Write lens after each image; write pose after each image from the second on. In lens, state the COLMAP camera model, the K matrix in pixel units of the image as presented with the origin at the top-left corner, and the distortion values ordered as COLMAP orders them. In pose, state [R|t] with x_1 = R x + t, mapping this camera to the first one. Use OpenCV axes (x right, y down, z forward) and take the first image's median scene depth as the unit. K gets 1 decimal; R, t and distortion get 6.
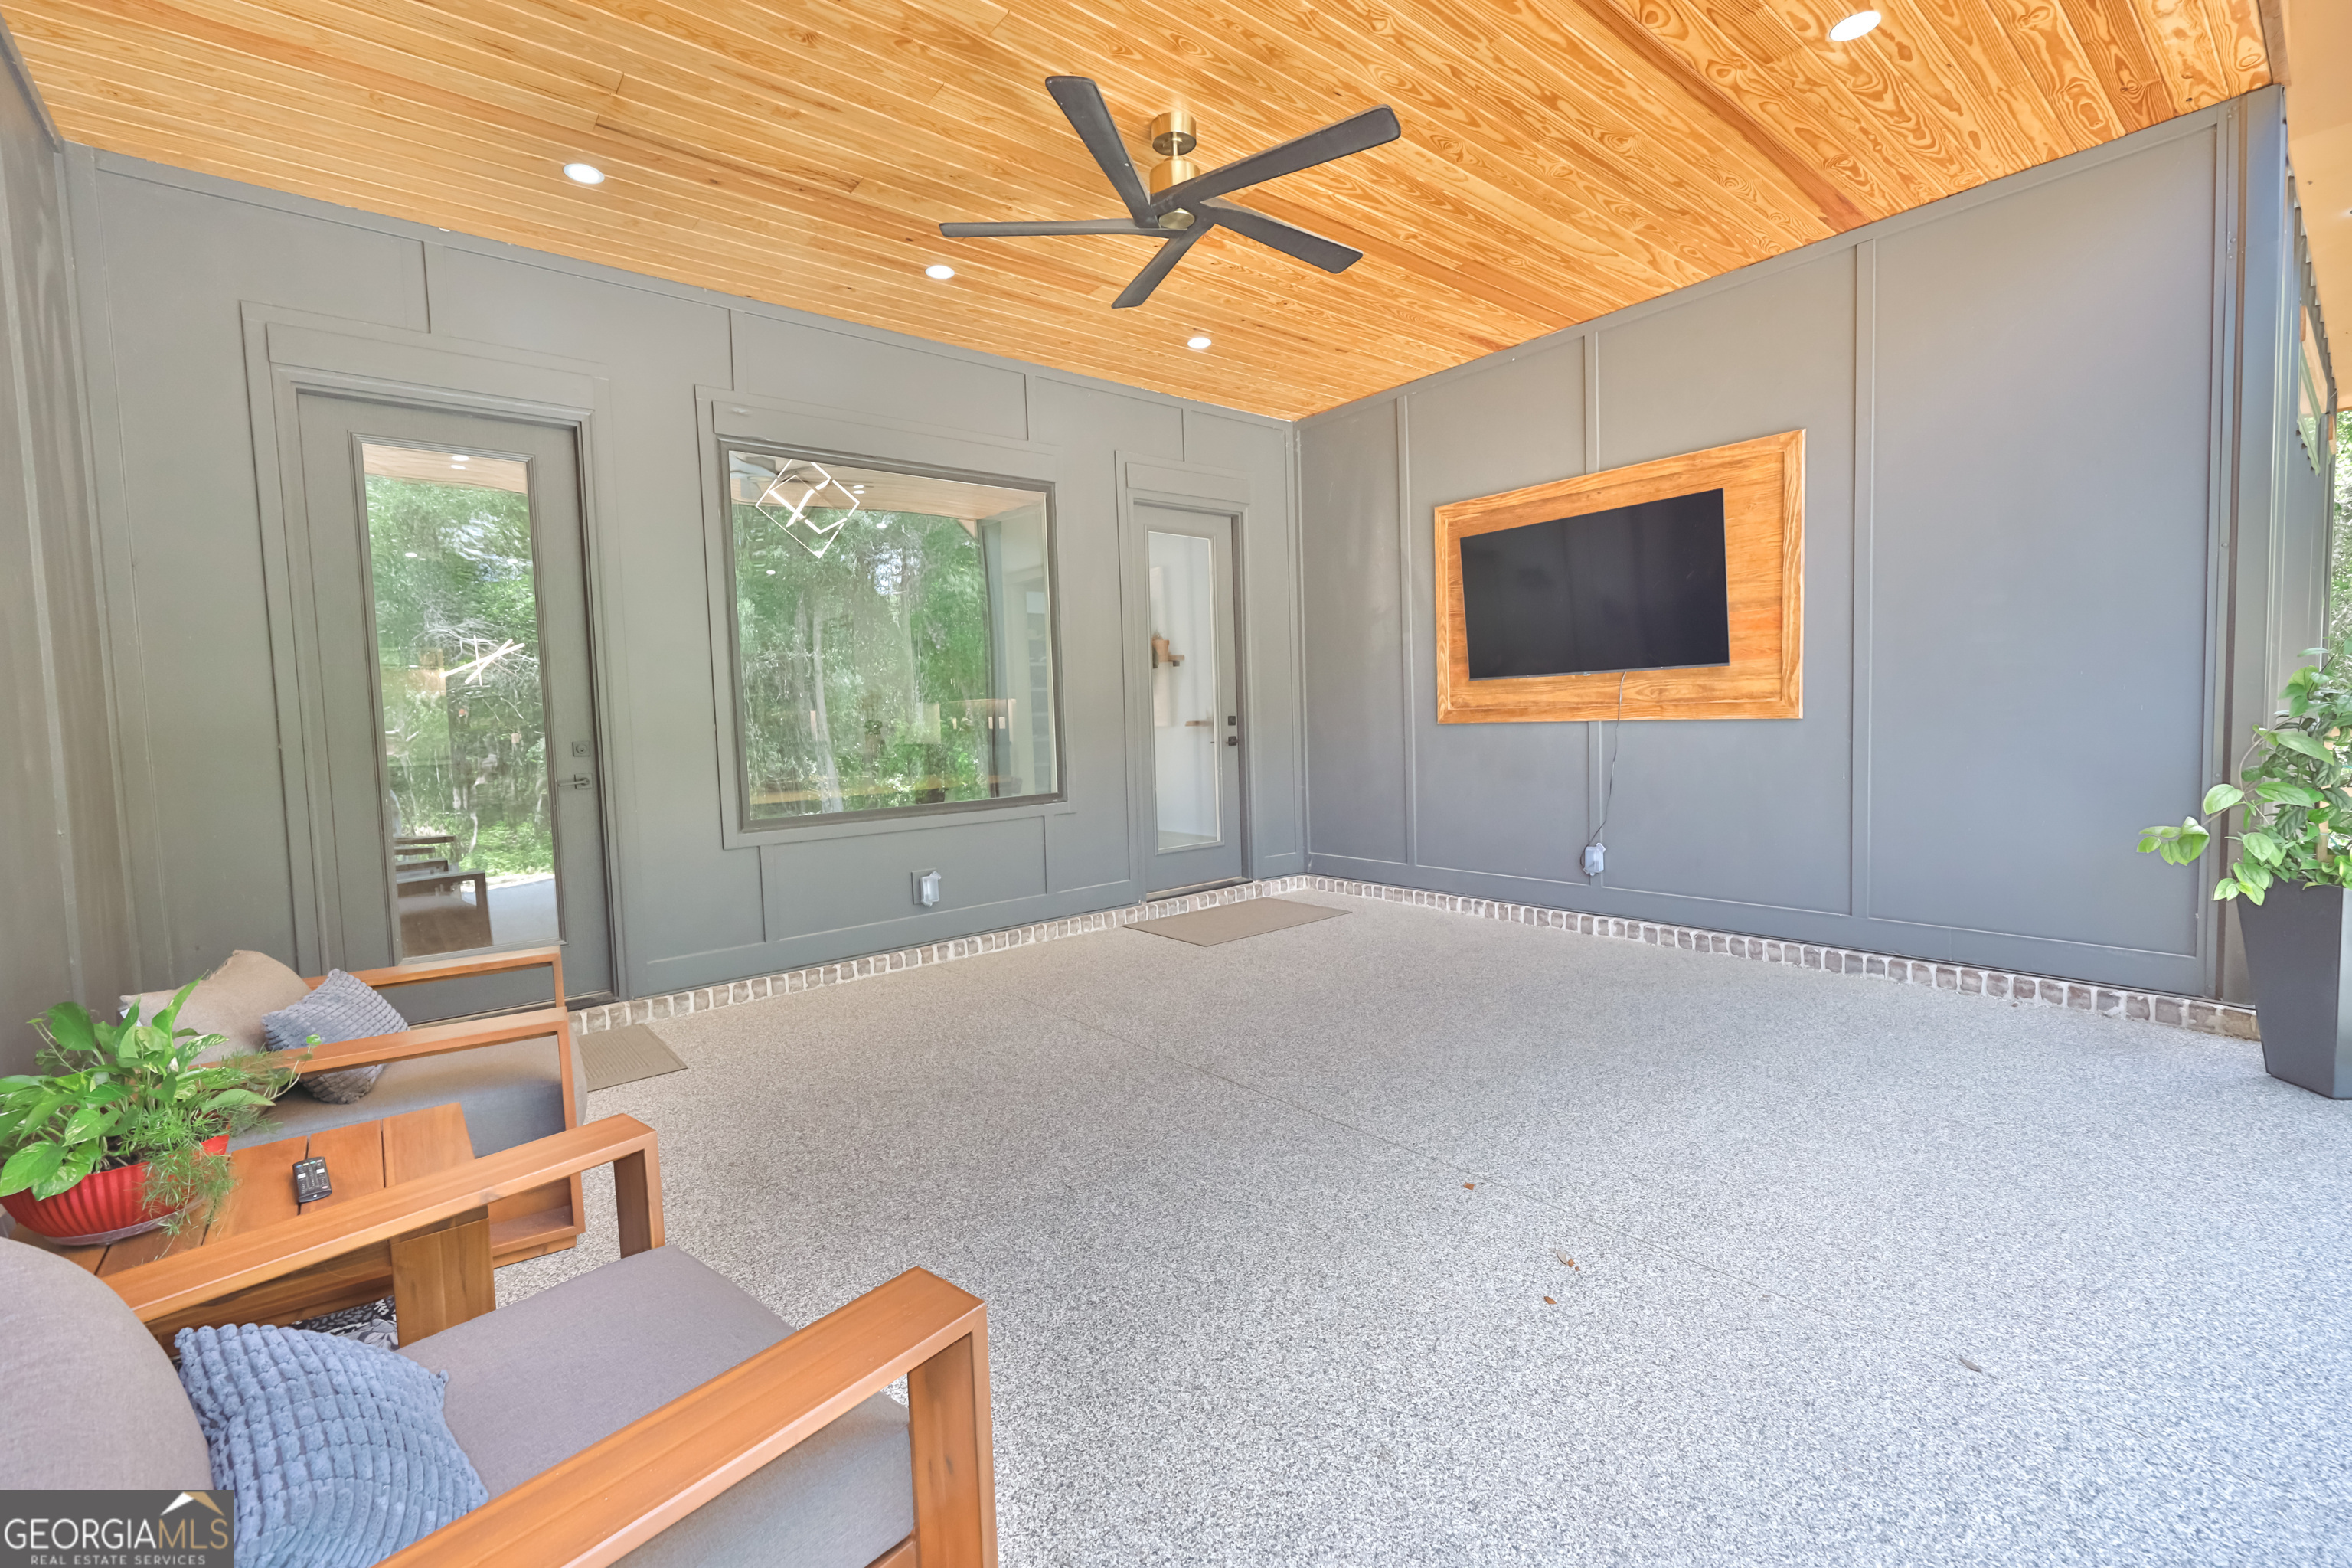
lens RADIAL K [[984.5, 0, 1169.0], [0, 984.5, 778.4], [0, 0, 1]] dist [-0.000055, 0.000183]
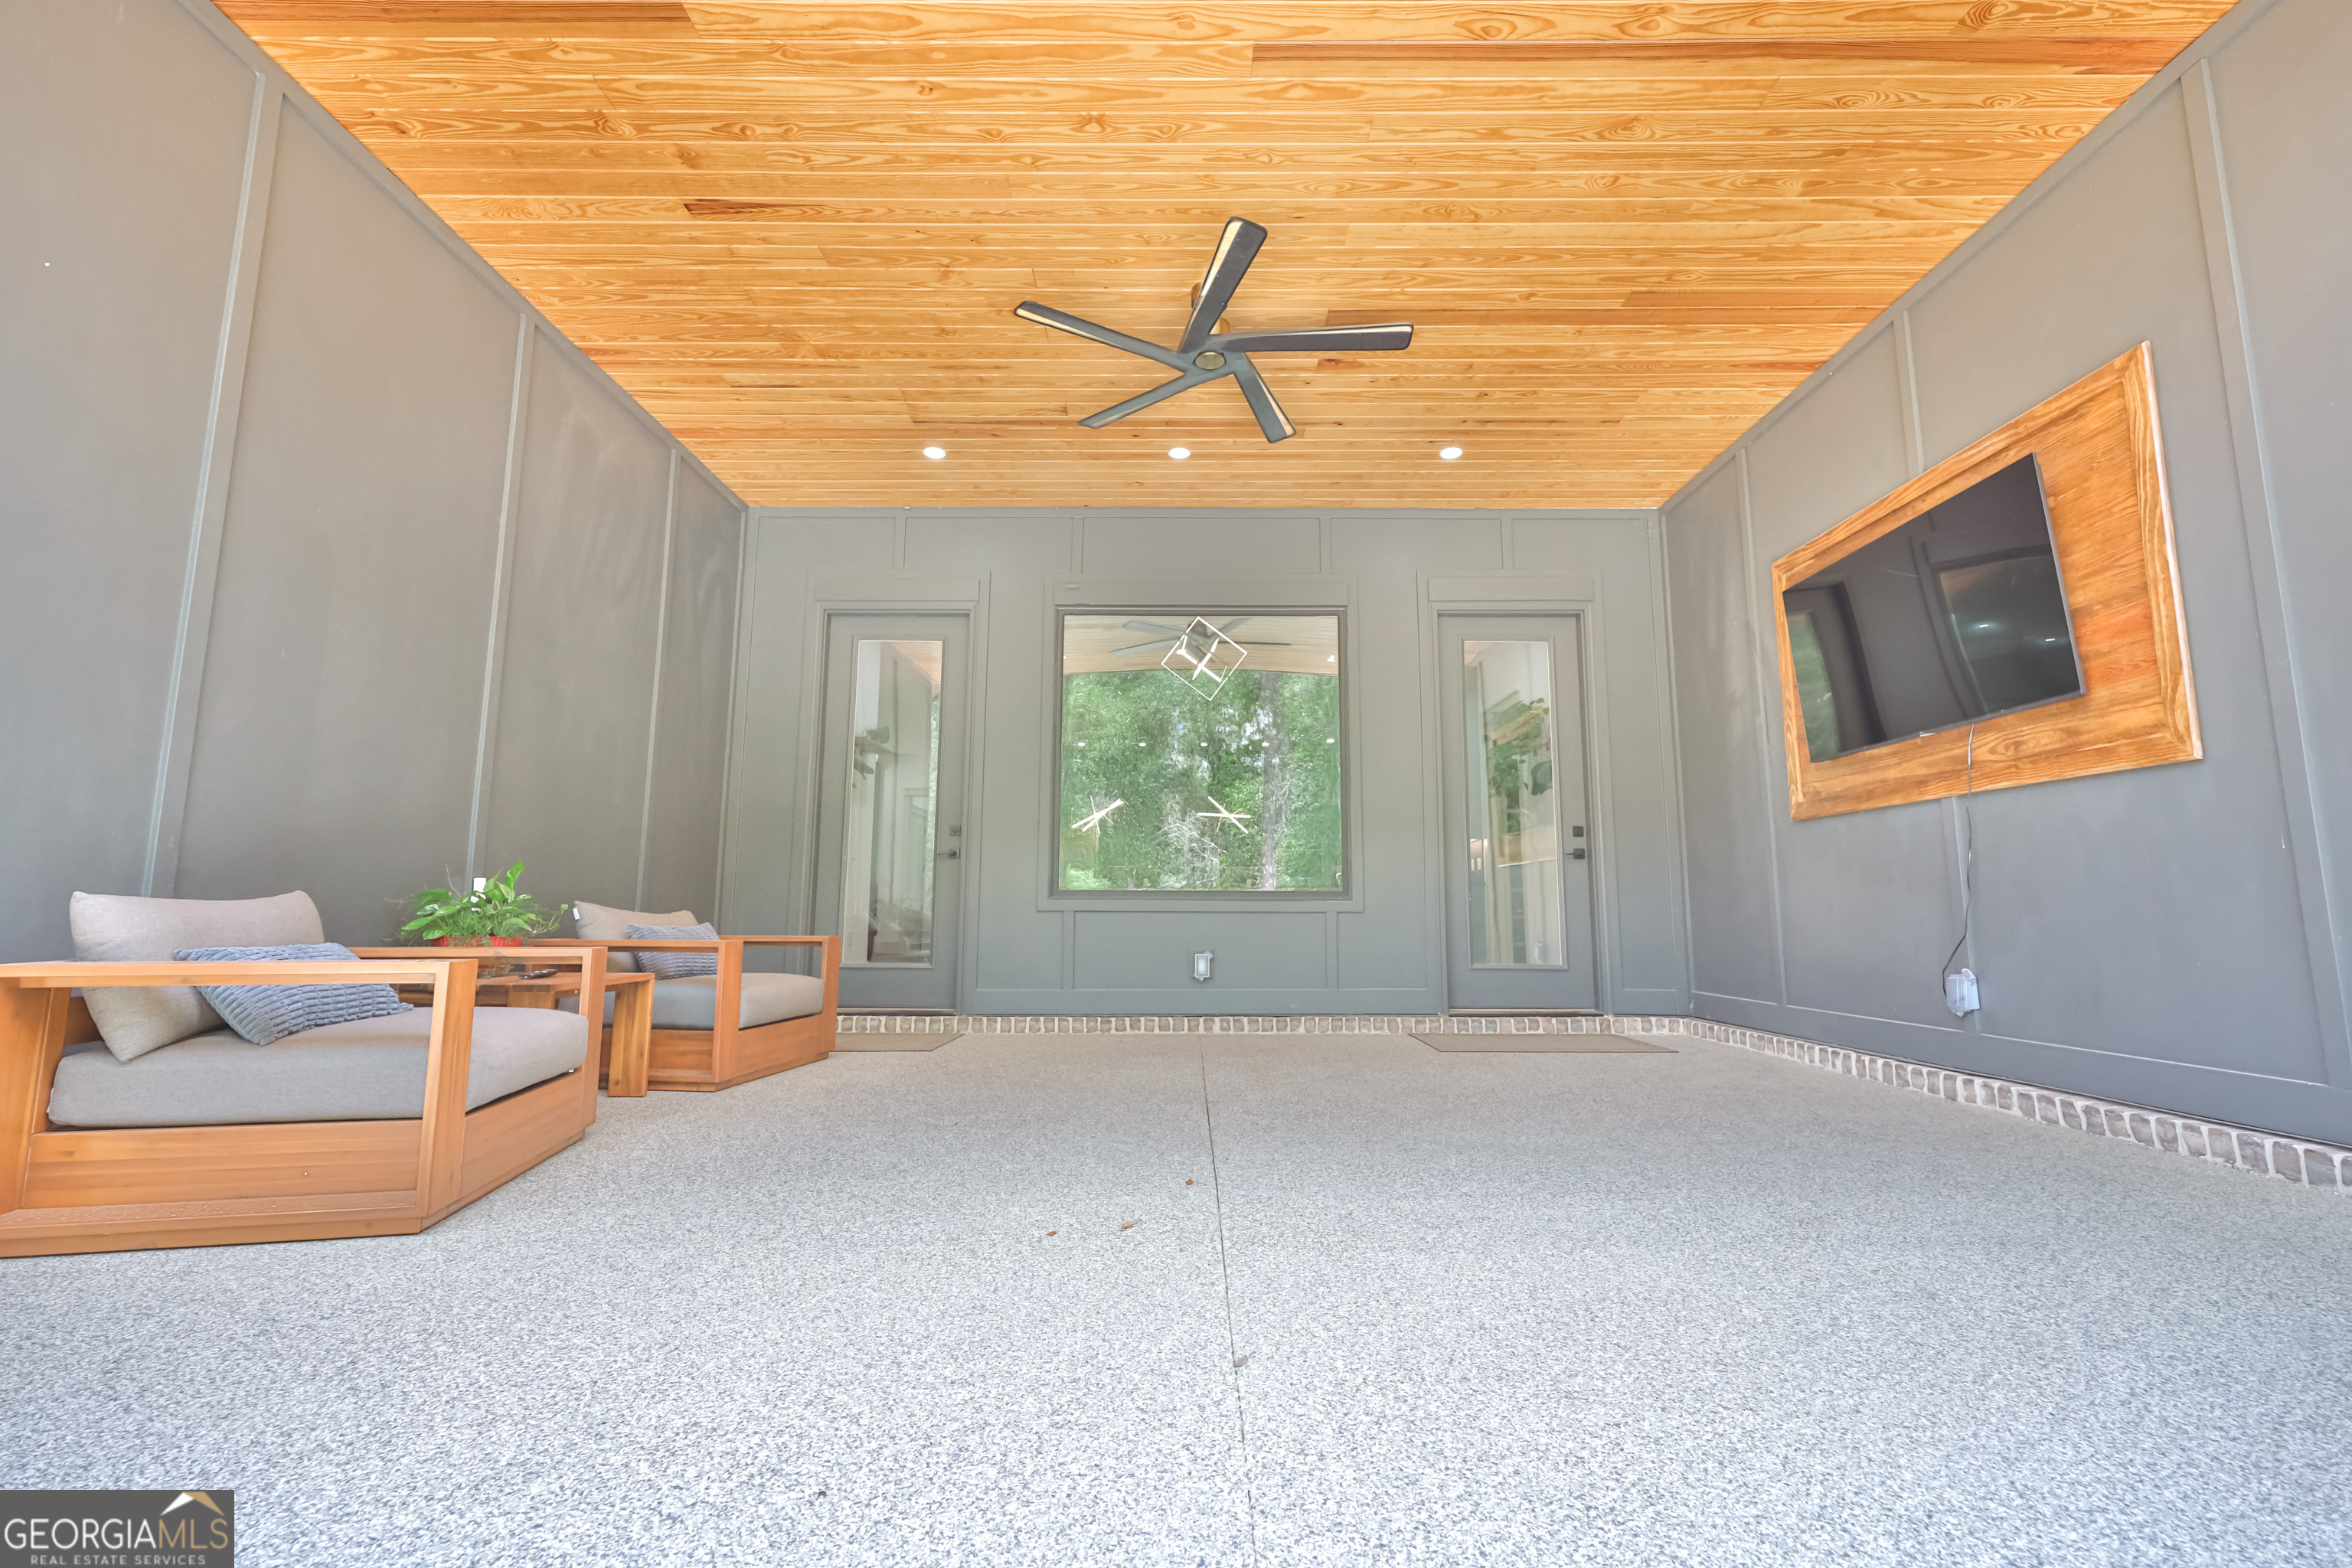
lens RADIAL K [[984.5, 0, 1173.2], [0, 984.5, 781.7], [0, 0, 1]] dist [-0.000055, 0.000183]
pose [[0.773279, -0.046429, -0.632364, 0.471189], [-0.071673, 0.984523, -0.159929, 0.091208], [0.630002, 0.168993, 0.757983, 0.092227]]
